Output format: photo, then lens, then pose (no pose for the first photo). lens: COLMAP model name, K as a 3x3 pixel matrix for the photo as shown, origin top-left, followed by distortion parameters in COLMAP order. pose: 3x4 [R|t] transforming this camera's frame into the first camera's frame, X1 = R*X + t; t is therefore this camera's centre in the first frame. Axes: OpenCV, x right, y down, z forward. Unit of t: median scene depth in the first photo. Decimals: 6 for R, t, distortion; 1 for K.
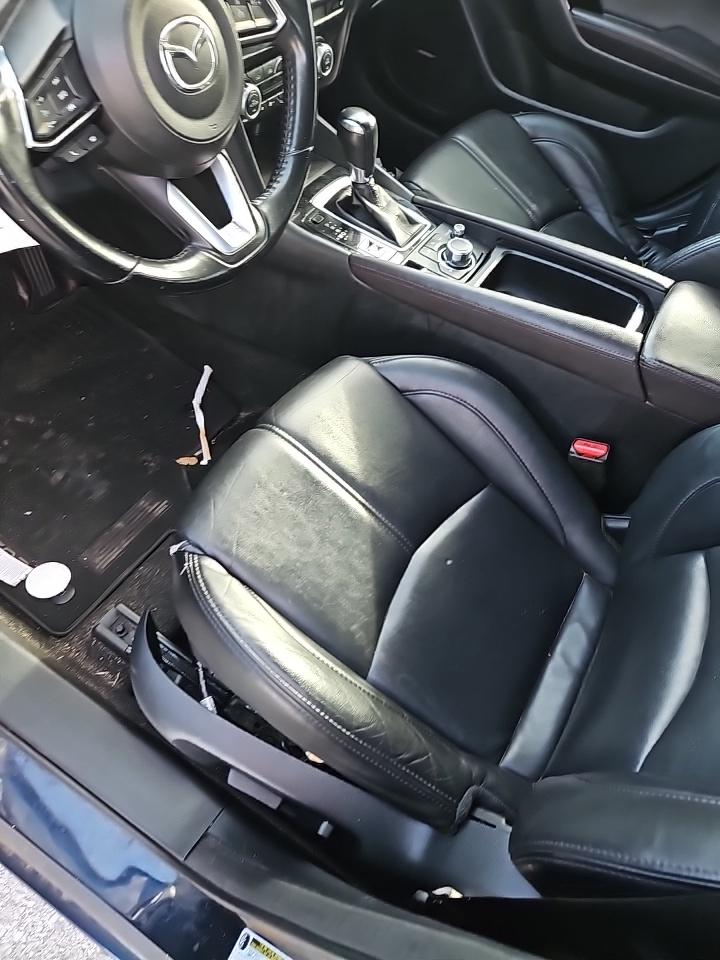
lens RADIAL K [[690.3, 0, 361.2], [0, 690.3, 479.1], [0, 0, 1]] dist [0.055202, -0.053400]
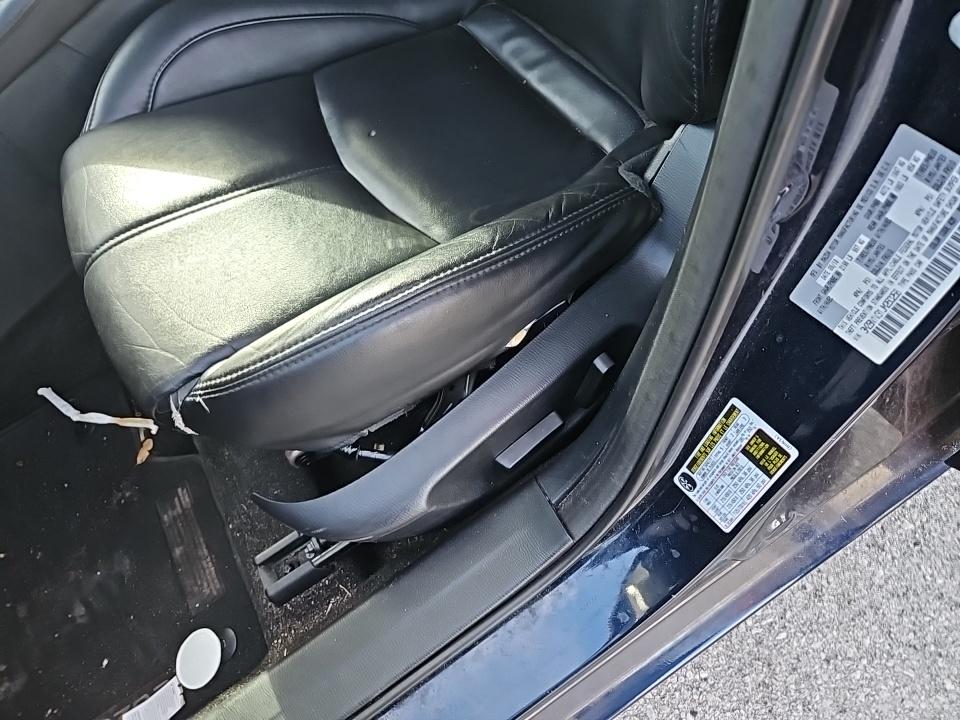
lens RADIAL K [[690.3, 0, 498.2], [0, 690.3, 359.1], [0, 0, 1]] dist [0.055202, -0.053400]
pose [[0.364234, -0.919998, 0.144696, -0.171650], [0.907968, 0.385359, 0.164597, 0.219431], [-0.207189, 0.071428, 0.975690, 0.214699]]
